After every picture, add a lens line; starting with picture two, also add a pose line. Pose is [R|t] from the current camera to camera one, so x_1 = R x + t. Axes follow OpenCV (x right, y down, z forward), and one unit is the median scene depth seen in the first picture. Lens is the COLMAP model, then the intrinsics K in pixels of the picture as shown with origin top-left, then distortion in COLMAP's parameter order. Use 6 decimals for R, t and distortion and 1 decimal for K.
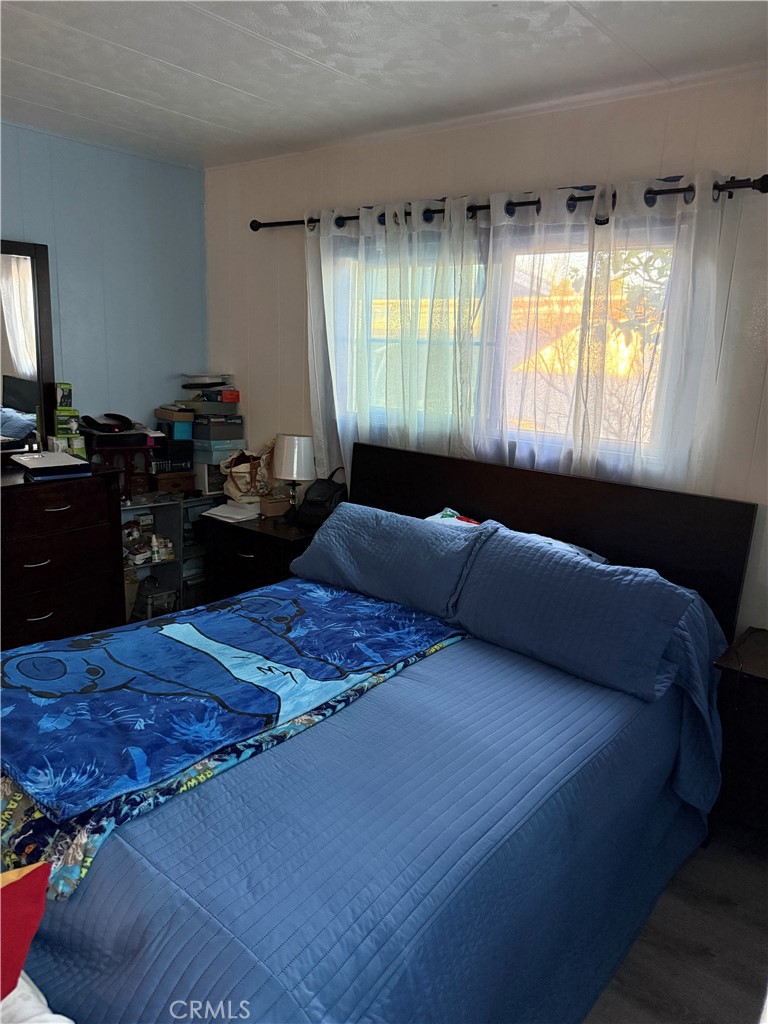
lens RADIAL K [[737.6, 0, 386.5], [0, 737.6, 513.2], [0, 0, 1]] dist [0.041953, -0.071306]
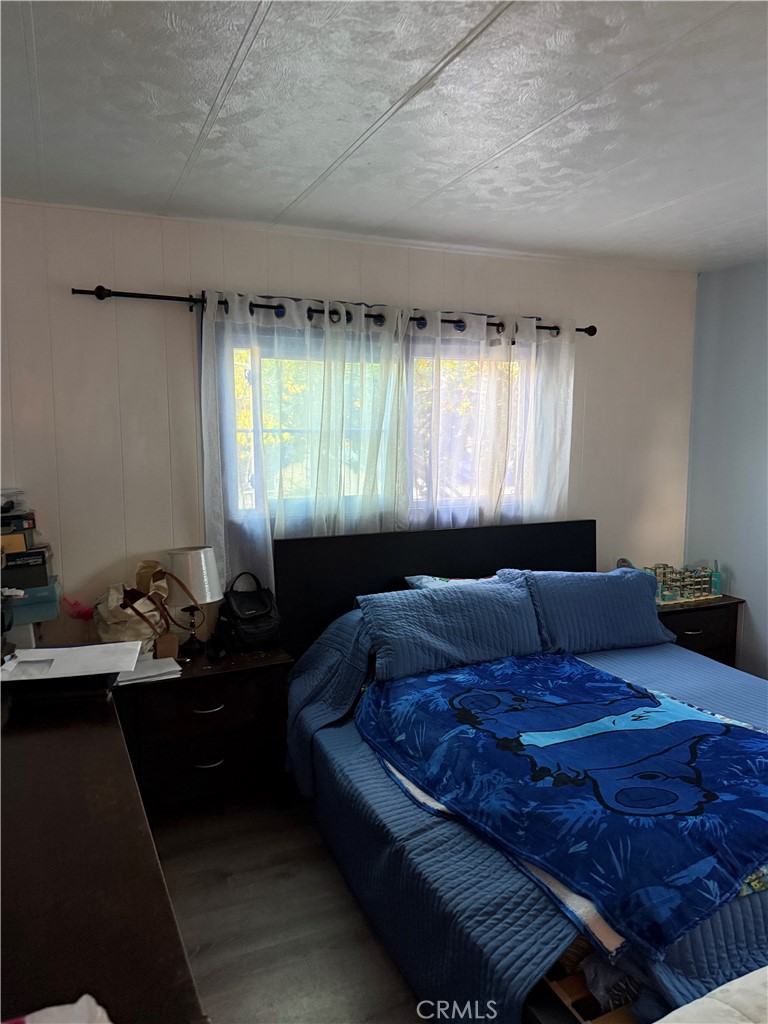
lens RADIAL K [[737.6, 0, 386.7], [0, 737.6, 508.0], [0, 0, 1]] dist [0.041953, -0.071306]
pose [[0.441070, -0.152256, 0.884464, -0.942611], [0.209870, 0.975678, 0.063299, -0.195573], [-0.872589, 0.157703, 0.462296, 0.524619]]
